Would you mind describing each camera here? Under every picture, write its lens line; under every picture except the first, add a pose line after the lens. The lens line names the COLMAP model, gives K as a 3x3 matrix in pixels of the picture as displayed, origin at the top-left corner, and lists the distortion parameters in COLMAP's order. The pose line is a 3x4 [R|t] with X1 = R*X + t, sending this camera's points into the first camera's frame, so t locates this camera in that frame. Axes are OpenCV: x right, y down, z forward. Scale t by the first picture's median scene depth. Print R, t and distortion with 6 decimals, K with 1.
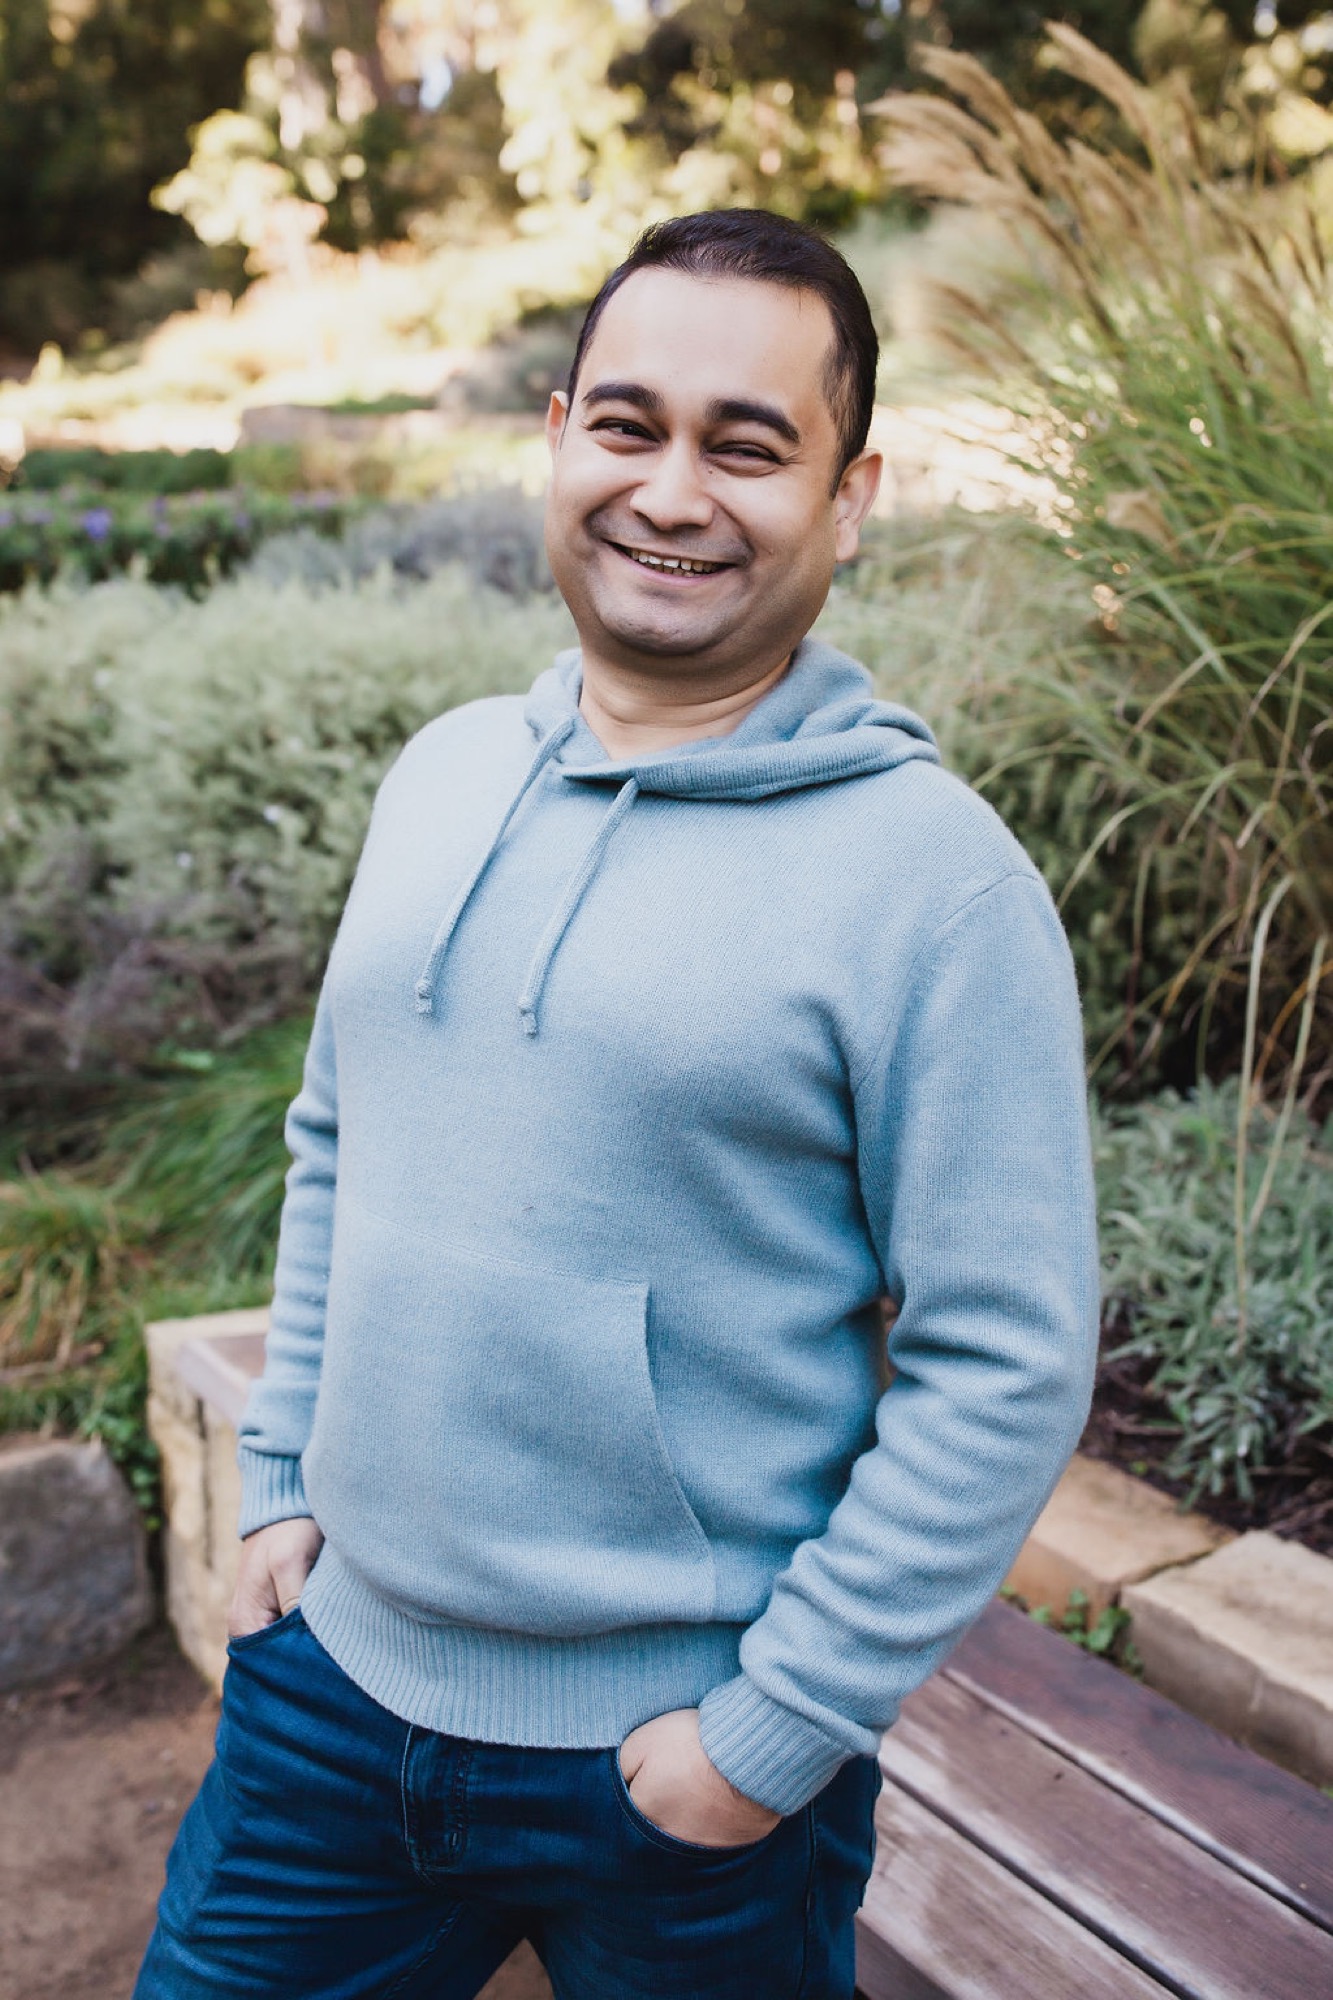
lens RADIAL K [[1968.8, 0, 665.5], [0, 1968.8, 891.7], [0, 0, 1]] dist [-0.001337, 0.035264]
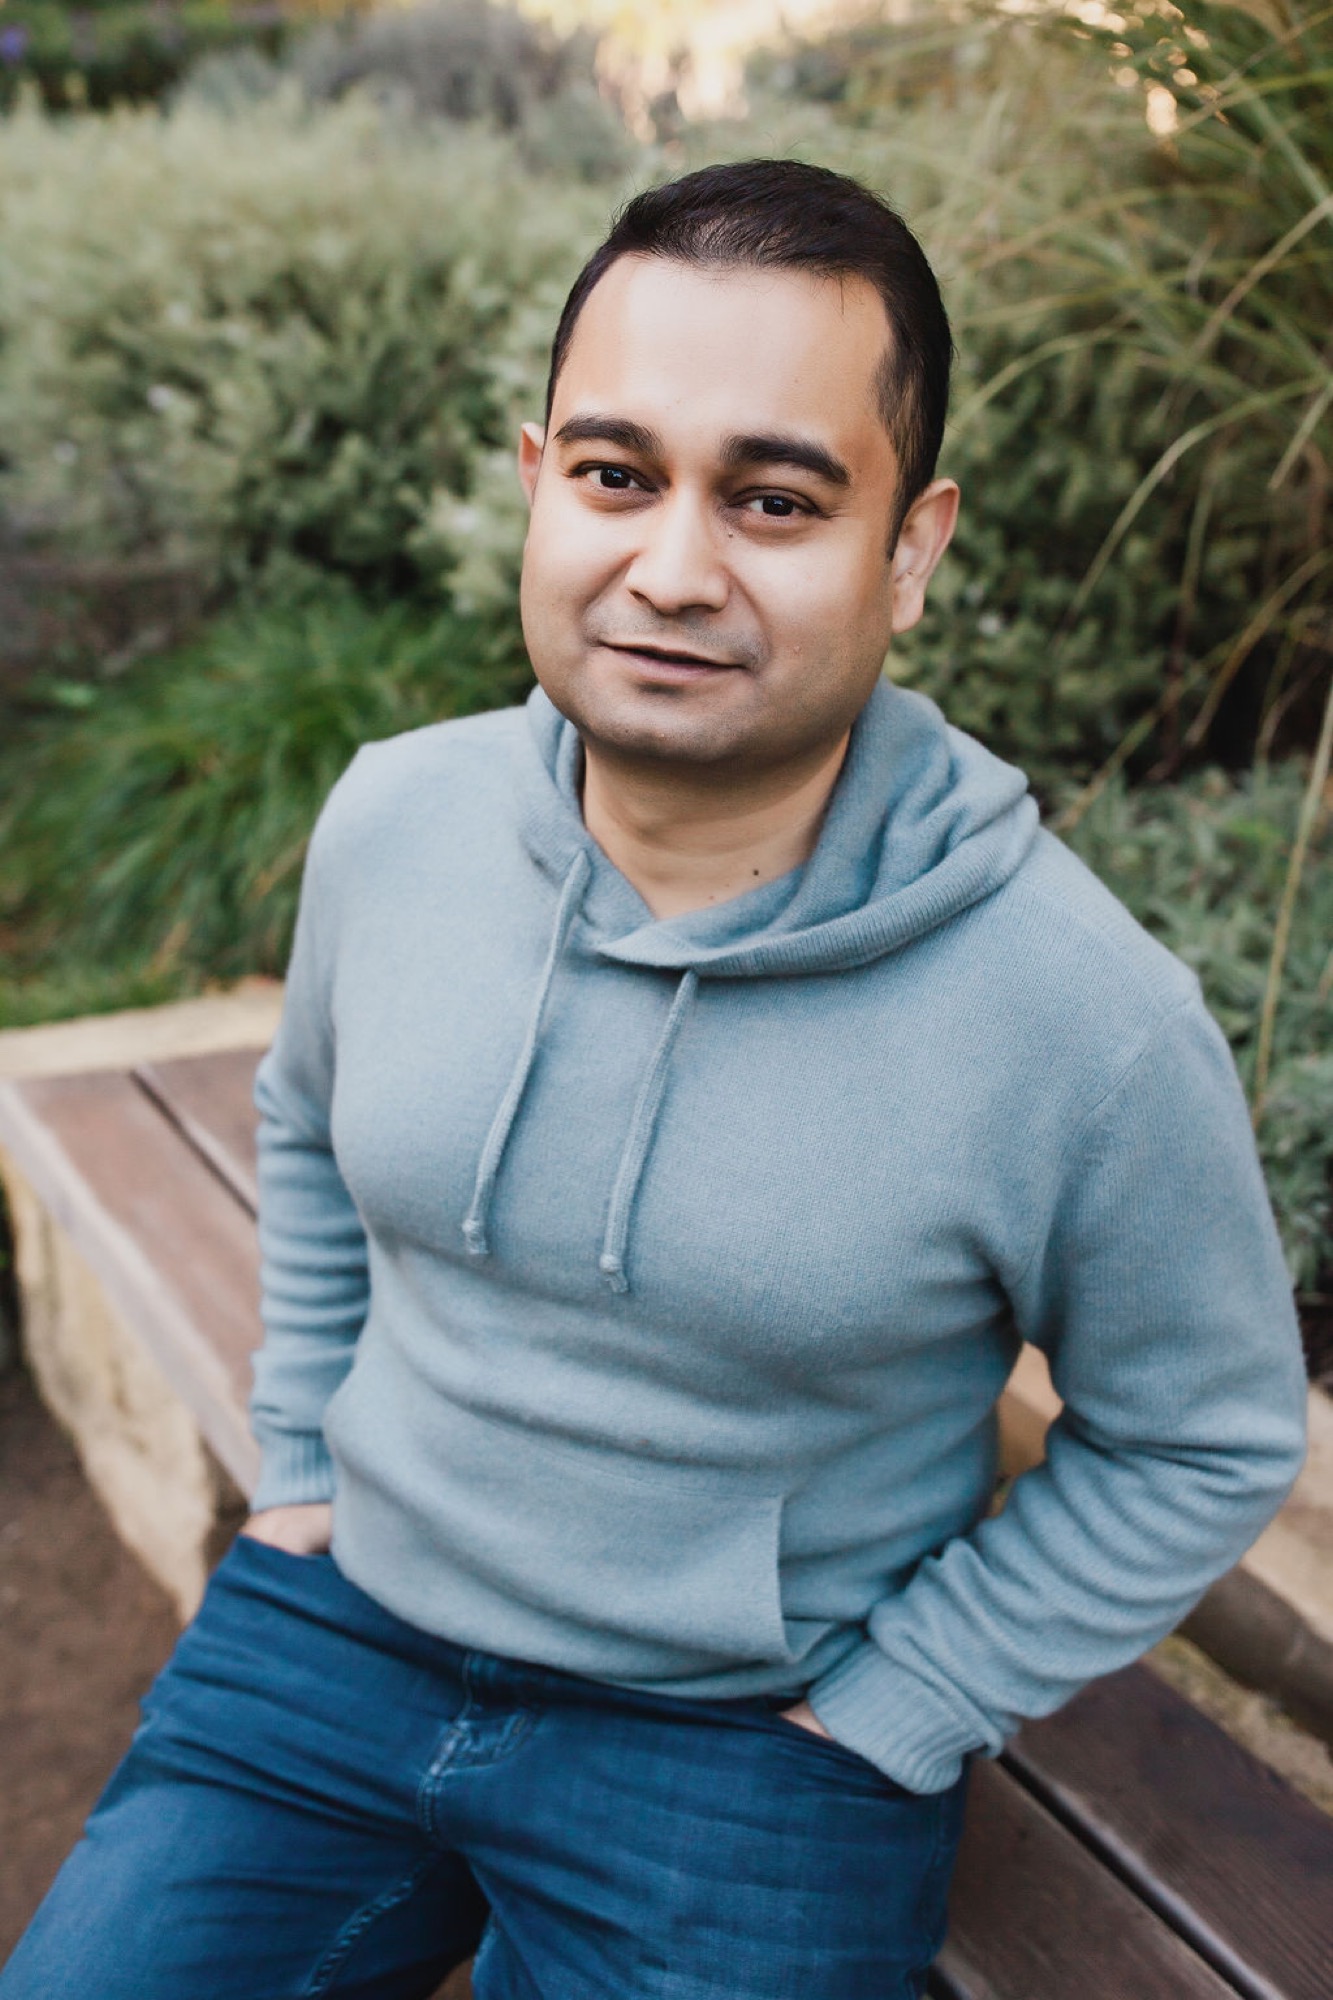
lens RADIAL K [[1968.8, 0, 665.5], [0, 1968.8, 891.7], [0, 0, 1]] dist [-0.001337, 0.035264]
pose [[0.999943, 0.004828, -0.009507, 0.031612], [-0.002676, 0.976708, 0.214555, -0.017422], [0.010321, -0.214517, 0.976666, 0.158824]]
